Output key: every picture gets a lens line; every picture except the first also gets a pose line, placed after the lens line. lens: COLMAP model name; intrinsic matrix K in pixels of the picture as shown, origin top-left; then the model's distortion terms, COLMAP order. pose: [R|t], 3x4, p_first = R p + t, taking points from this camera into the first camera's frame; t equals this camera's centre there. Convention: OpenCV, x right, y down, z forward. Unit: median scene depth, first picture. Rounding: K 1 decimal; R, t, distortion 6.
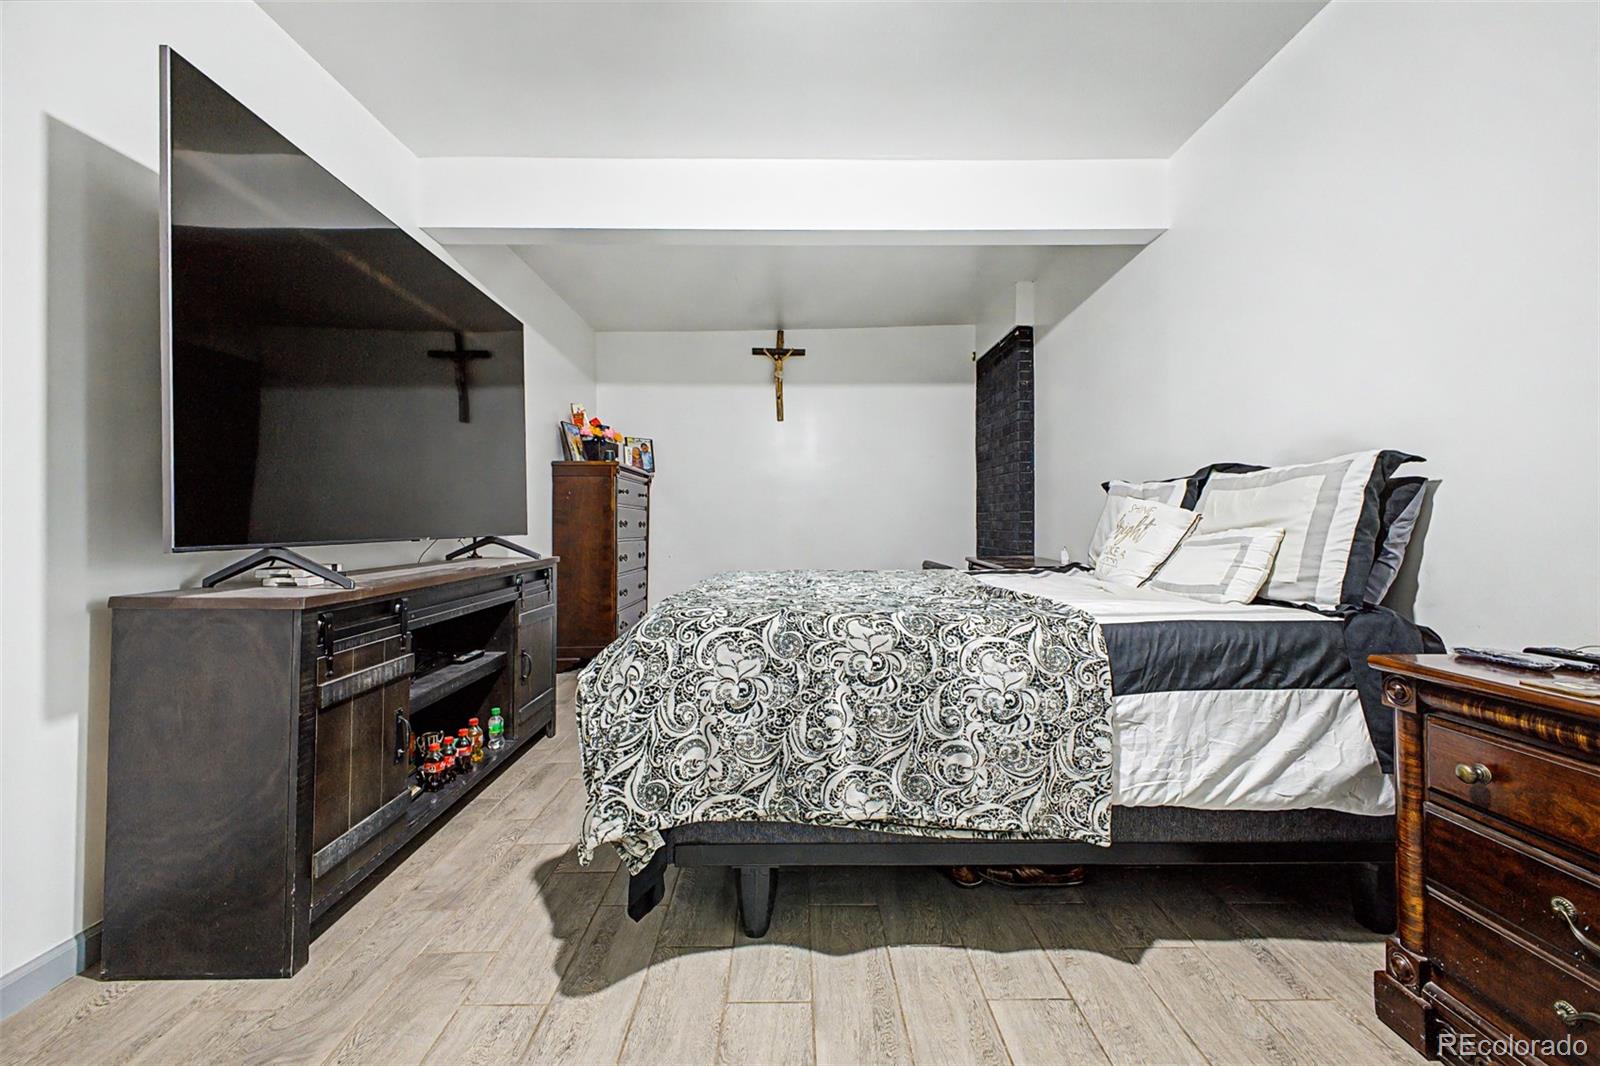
lens RADIAL K [[640.5, 0, 801.4], [0, 640.5, 521.6], [0, 0, 1]] dist [0.013275, -0.002659]
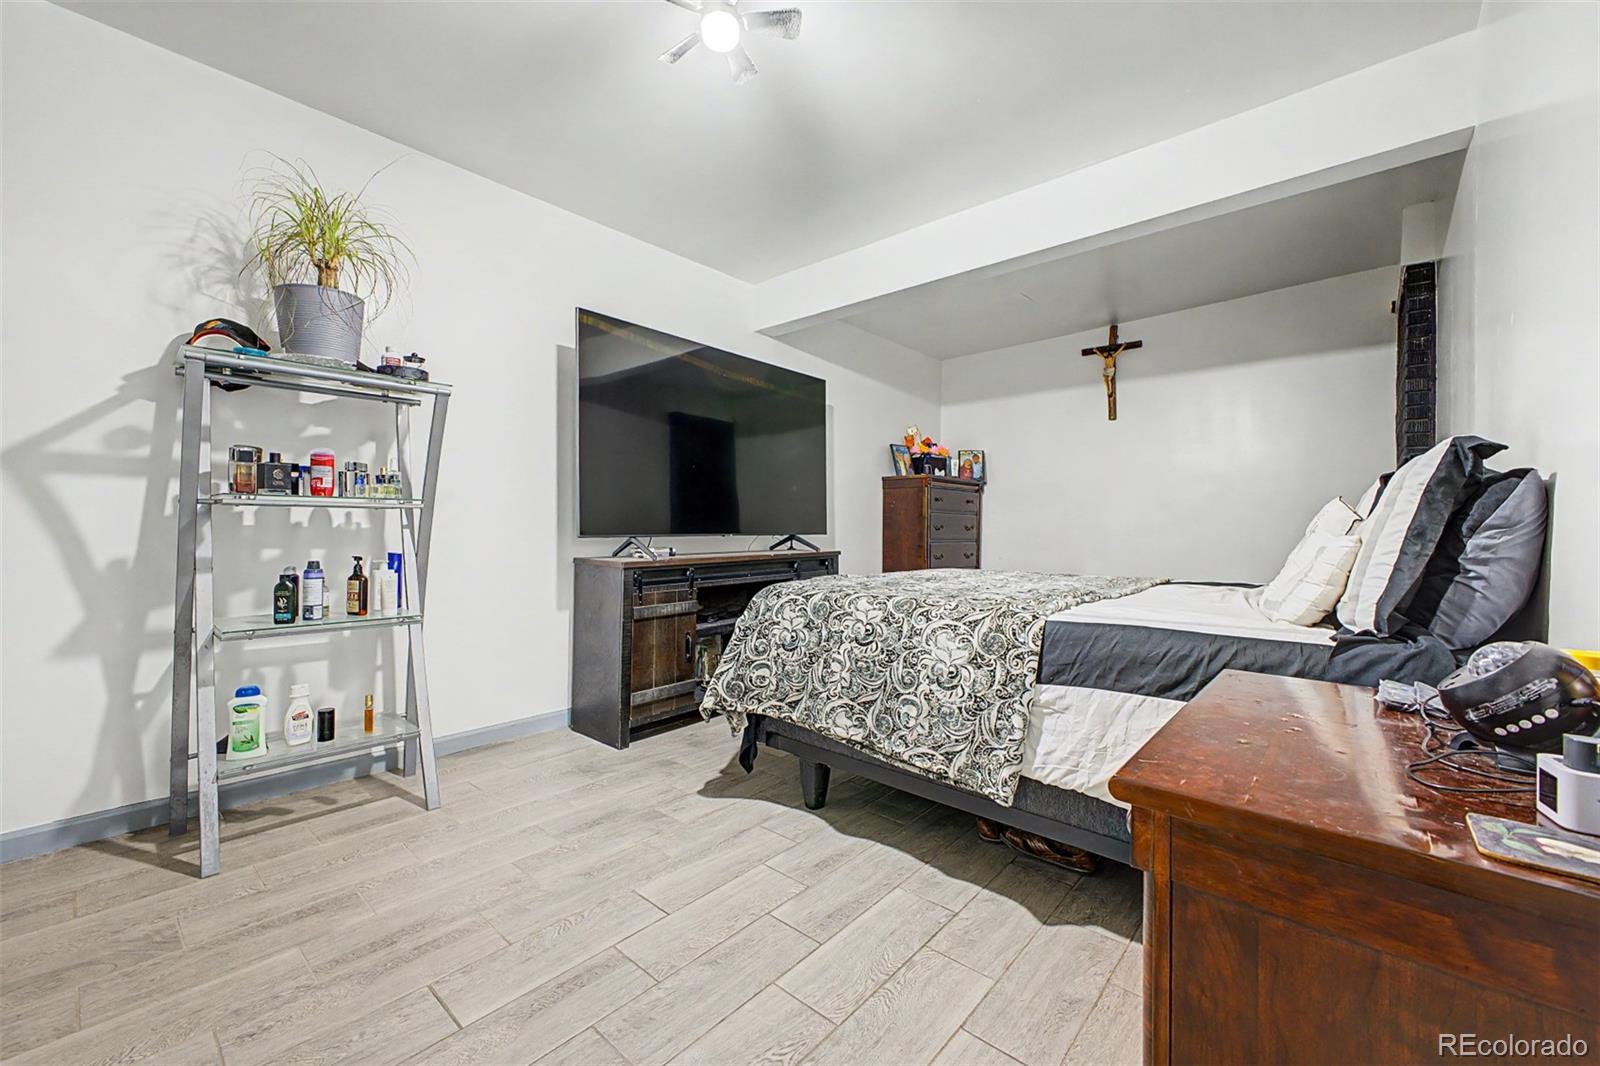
lens RADIAL K [[640.5, 0, 786.1], [0, 640.5, 533.1], [0, 0, 1]] dist [0.013275, -0.002659]
pose [[0.735176, 0.014661, -0.677718, 0.915023], [-0.007218, 0.999879, 0.013800, -0.001127], [0.677838, -0.005253, 0.735193, -0.112389]]
